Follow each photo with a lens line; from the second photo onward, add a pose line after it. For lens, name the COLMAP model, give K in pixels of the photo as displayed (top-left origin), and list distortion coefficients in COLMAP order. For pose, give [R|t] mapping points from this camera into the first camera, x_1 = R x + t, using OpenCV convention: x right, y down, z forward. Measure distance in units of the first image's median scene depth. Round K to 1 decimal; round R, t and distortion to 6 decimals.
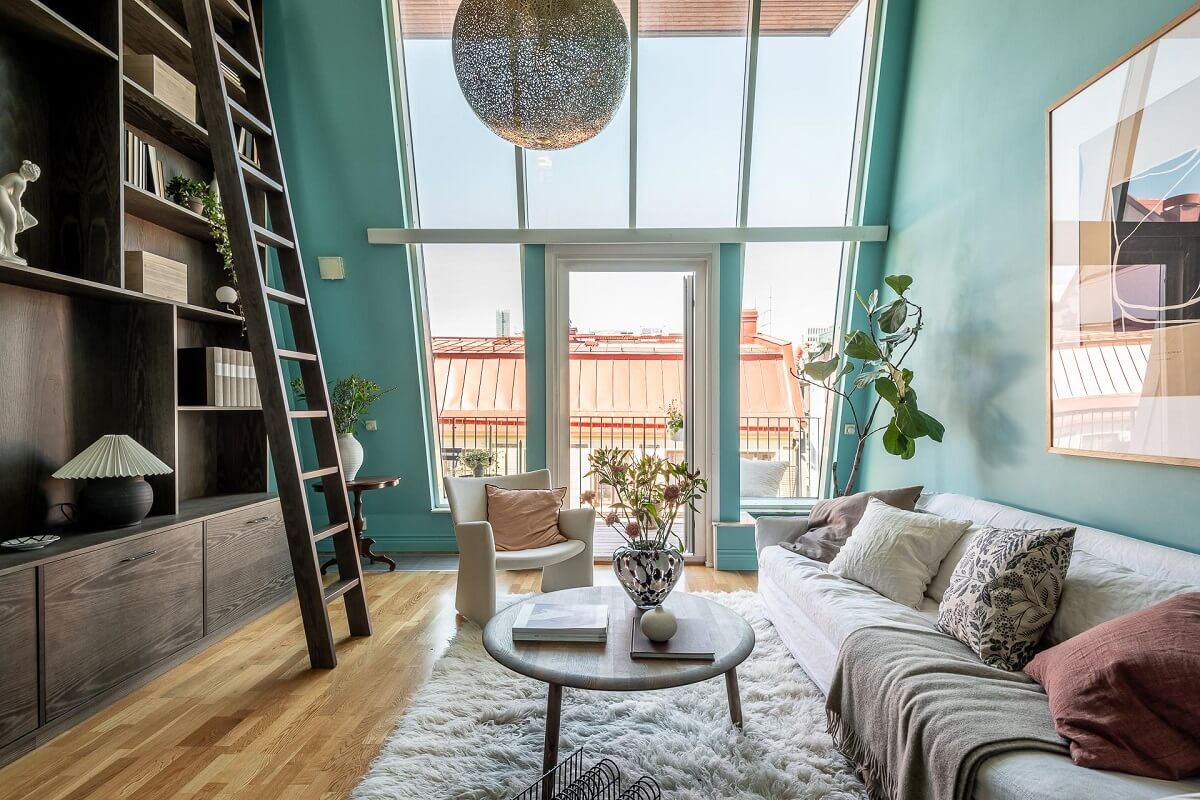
lens RADIAL K [[604.4, 0, 600.9], [0, 604.4, 410.4], [0, 0, 1]] dist [0.015543, -0.003711]
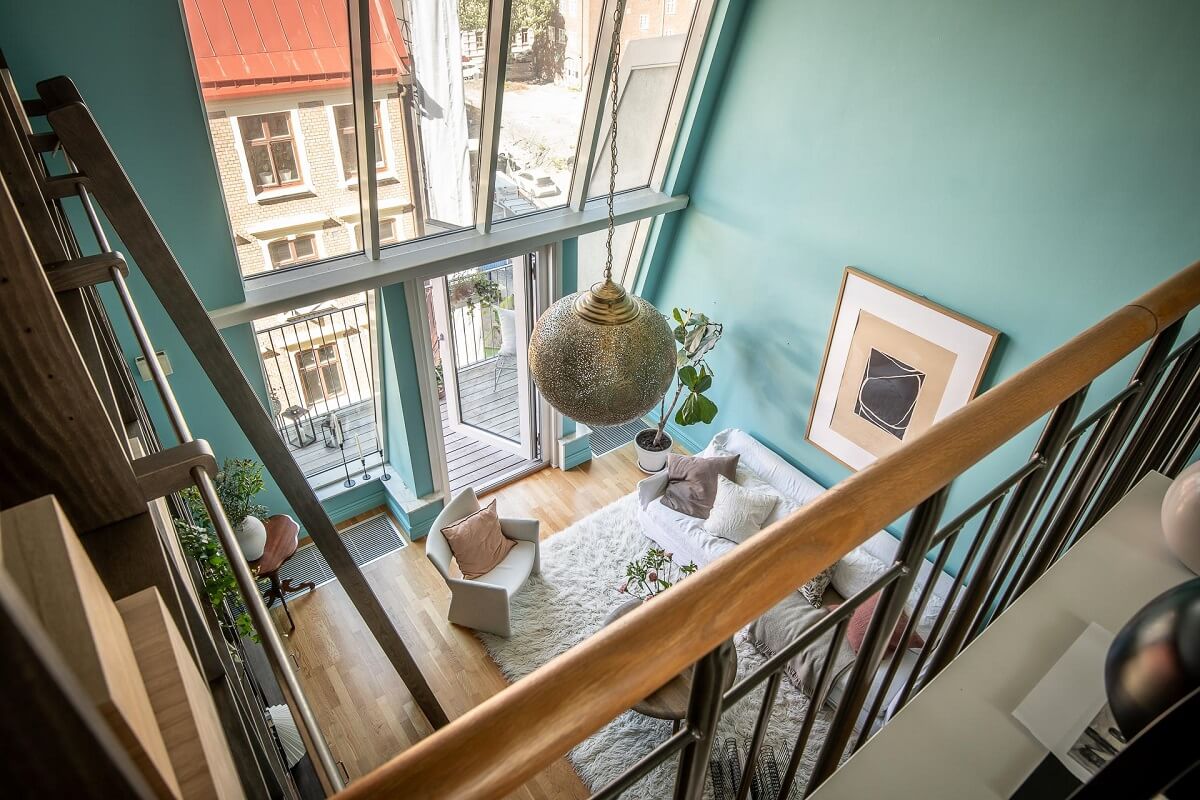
lens RADIAL K [[732.1, 0, 603.5], [0, 732.1, 397.7], [0, 0, 1]] dist [0.030143, -0.004579]
pose [[0.787593, -0.334985, 0.517186, -0.993912], [-0.026385, 0.820219, 0.571441, -1.515838], [-0.615630, -0.463709, 0.637161, 0.035474]]
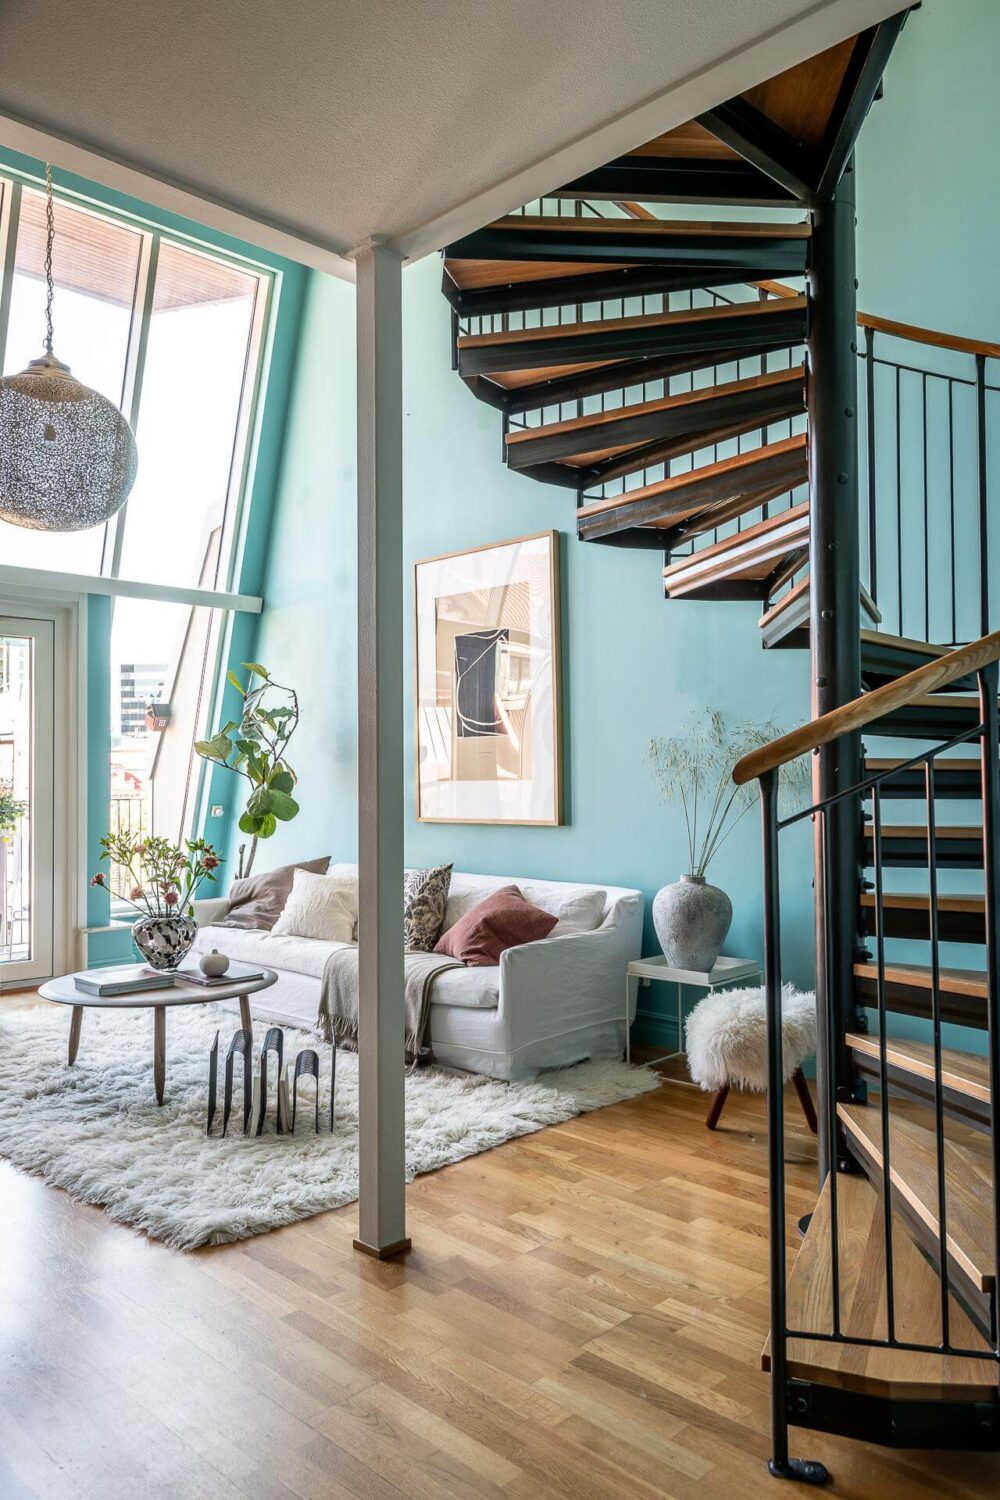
lens RADIAL K [[1072.9, 0, 507.4], [0, 1072.9, 747.1], [0, 0, 1]] dist [0.014324, -0.004981]
pose [[0.680136, 0.014494, 0.732943, -0.993482], [0.011028, 0.999489, -0.029998, -0.024229], [-0.733003, 0.028486, 0.679629, -0.861783]]
